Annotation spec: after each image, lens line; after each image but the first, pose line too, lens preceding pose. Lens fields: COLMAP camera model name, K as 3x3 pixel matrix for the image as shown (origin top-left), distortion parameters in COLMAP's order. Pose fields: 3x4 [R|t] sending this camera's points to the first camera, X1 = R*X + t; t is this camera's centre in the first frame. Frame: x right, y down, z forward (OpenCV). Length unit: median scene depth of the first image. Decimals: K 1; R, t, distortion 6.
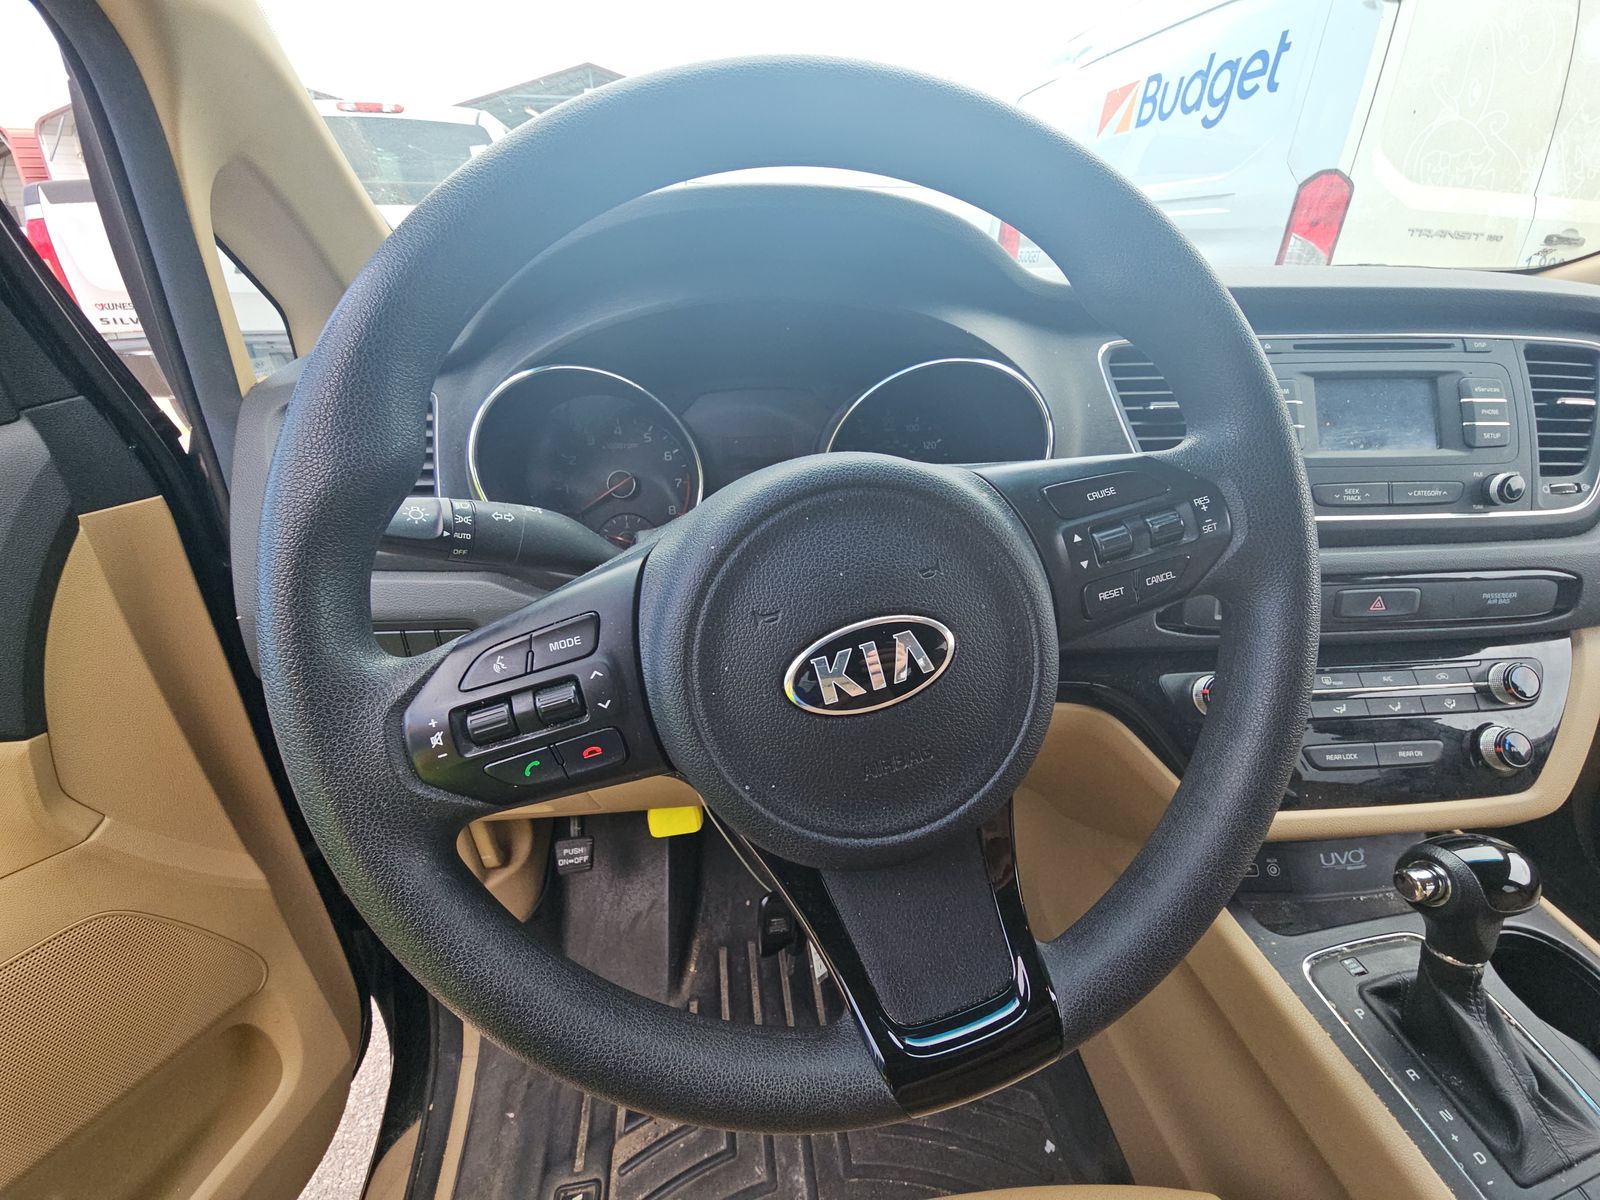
lens RADIAL K [[645.3, 0, 788.4], [0, 645.3, 615.4], [0, 0, 1]] dist [-0.016399, -0.002099]
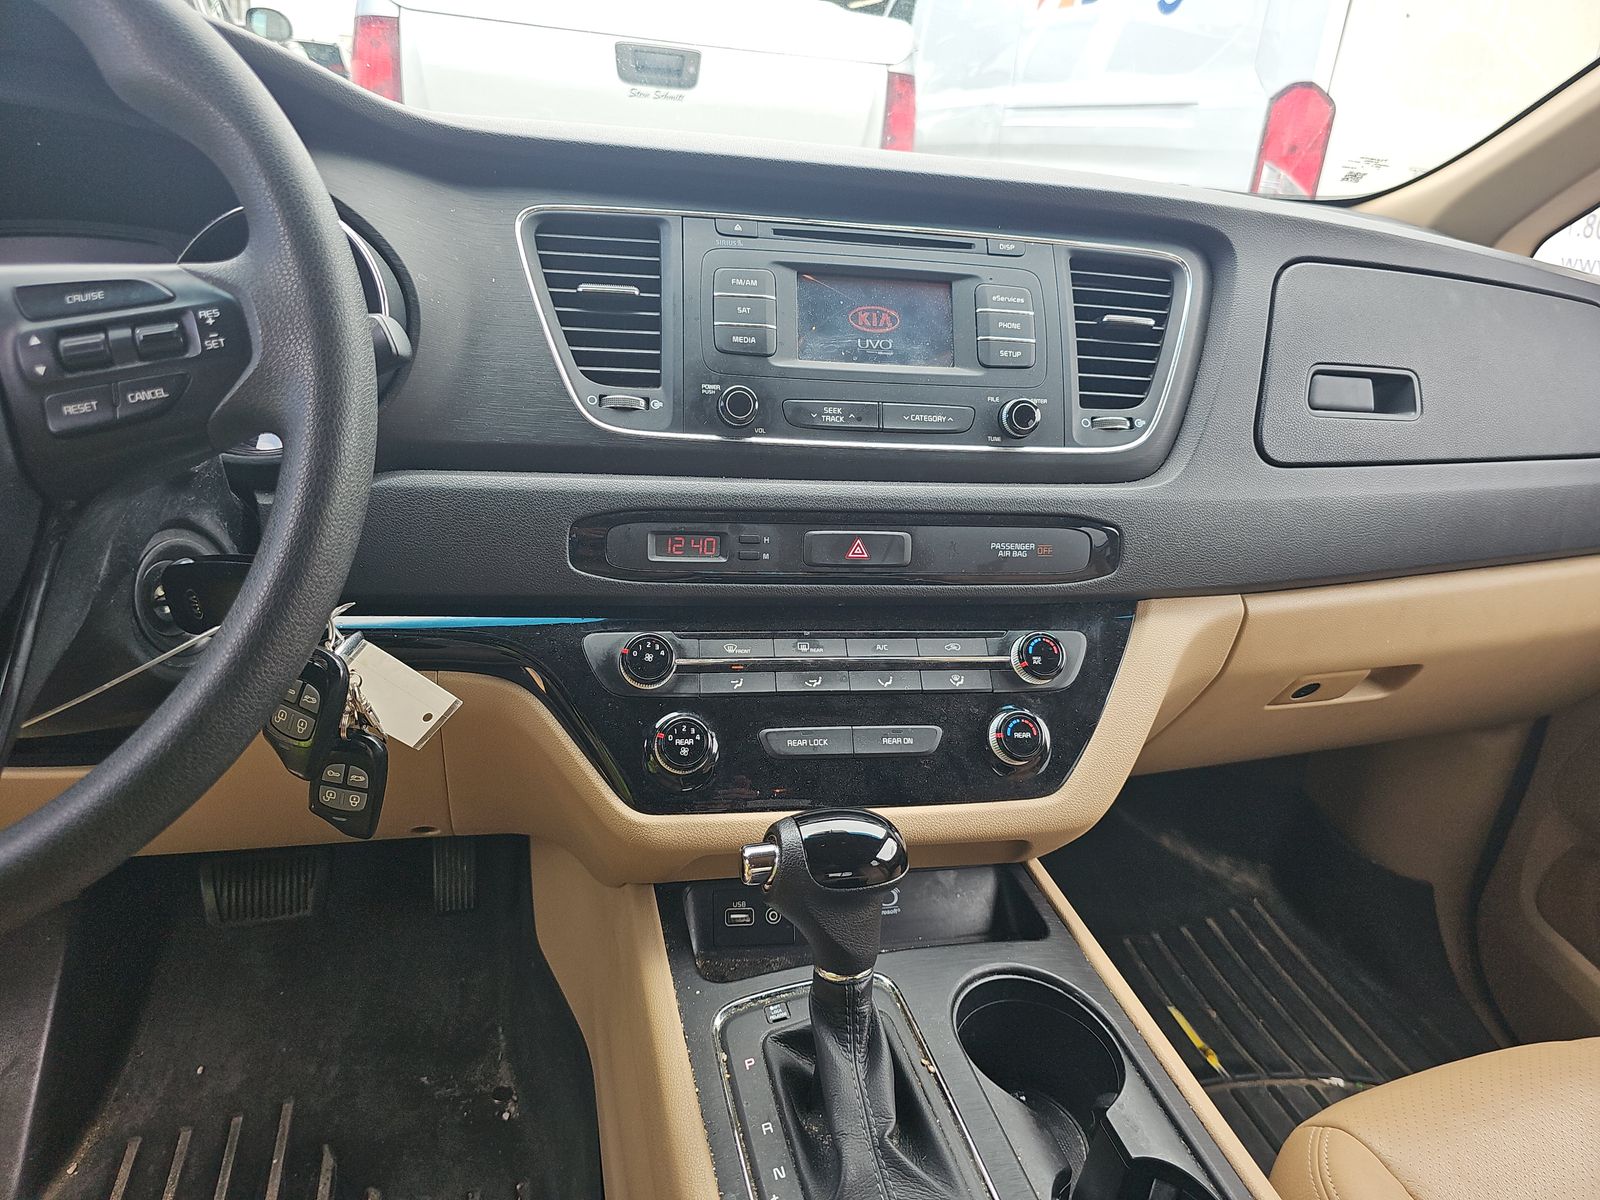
lens RADIAL K [[1055.2, 0, 804.5], [0, 1055.2, 594.3], [0, 0, 1]] dist [0.017946, -0.020739]
pose [[0.988220, 0.038344, 0.148157, 0.653314], [-0.021413, 0.993224, -0.114227, 0.184909], [-0.151533, 0.109709, 0.982345, -0.269955]]
